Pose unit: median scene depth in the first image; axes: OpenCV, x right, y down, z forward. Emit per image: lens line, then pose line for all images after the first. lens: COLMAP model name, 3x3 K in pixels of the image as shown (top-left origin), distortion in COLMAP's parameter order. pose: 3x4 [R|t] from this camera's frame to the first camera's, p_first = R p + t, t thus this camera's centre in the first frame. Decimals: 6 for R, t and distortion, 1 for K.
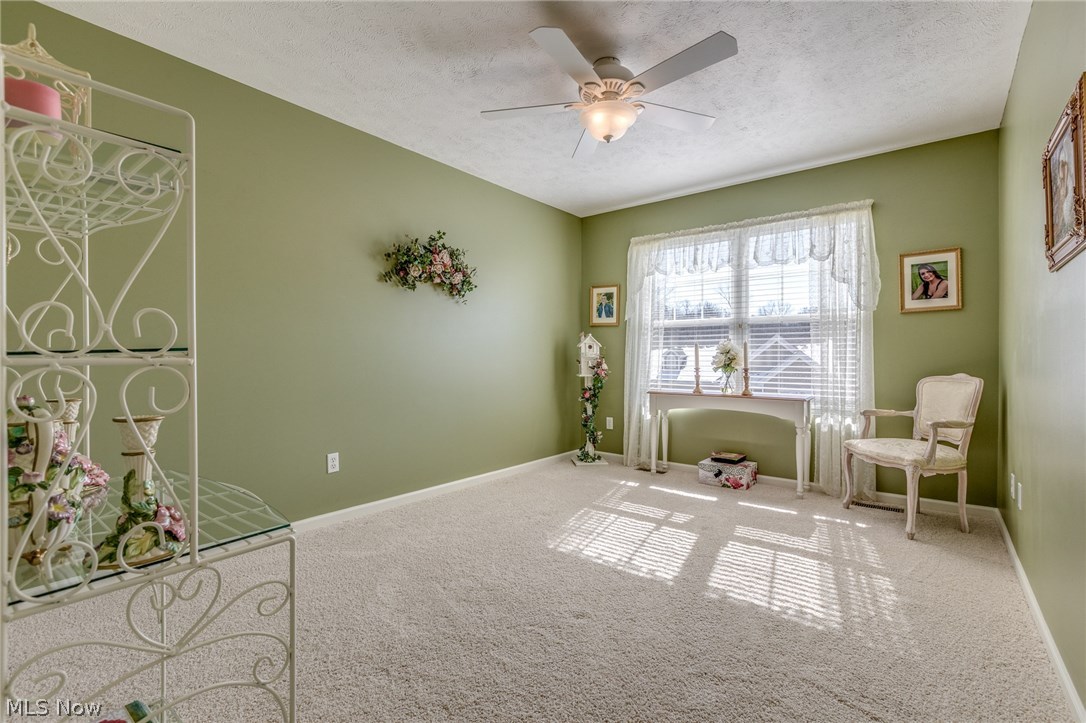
lens RADIAL K [[483.7, 0, 542.9], [0, 483.7, 359.1], [0, 0, 1]] dist [0.000537, -0.000835]
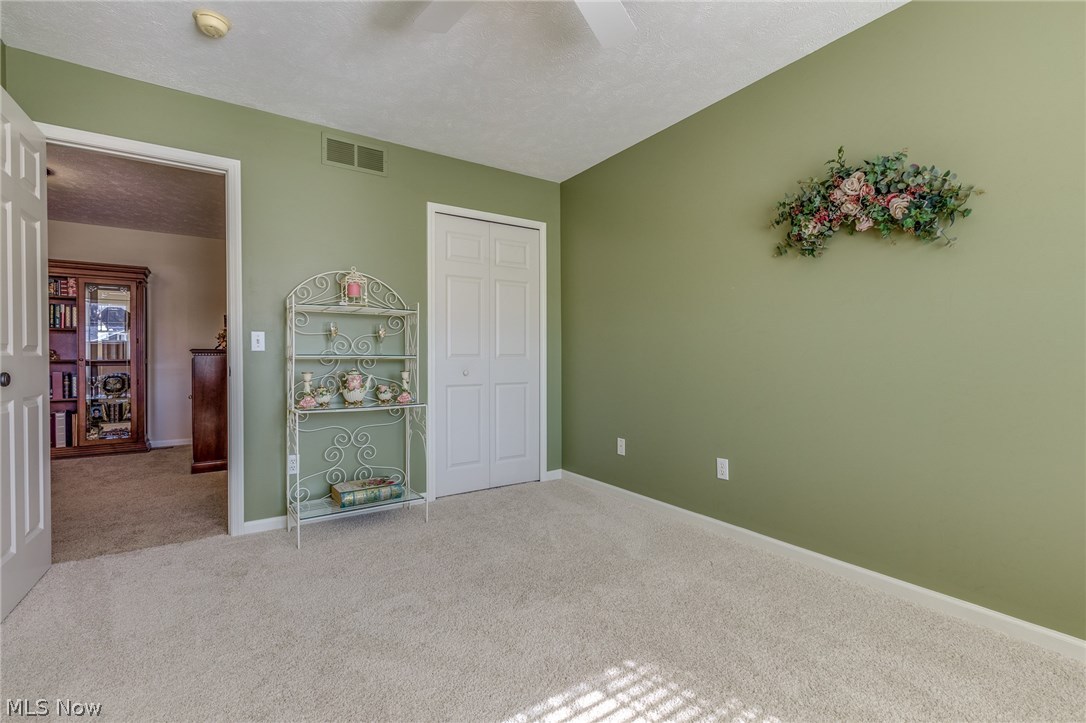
lens RADIAL K [[483.7, 0, 542.9], [0, 483.7, 359.1], [0, 0, 1]] dist [0.000537, -0.000835]
pose [[-0.299034, 0.001385, -0.954242, 0.547352], [-0.020786, 0.999752, 0.007965, 0.005018], [0.954016, 0.022217, -0.298931, 0.937902]]
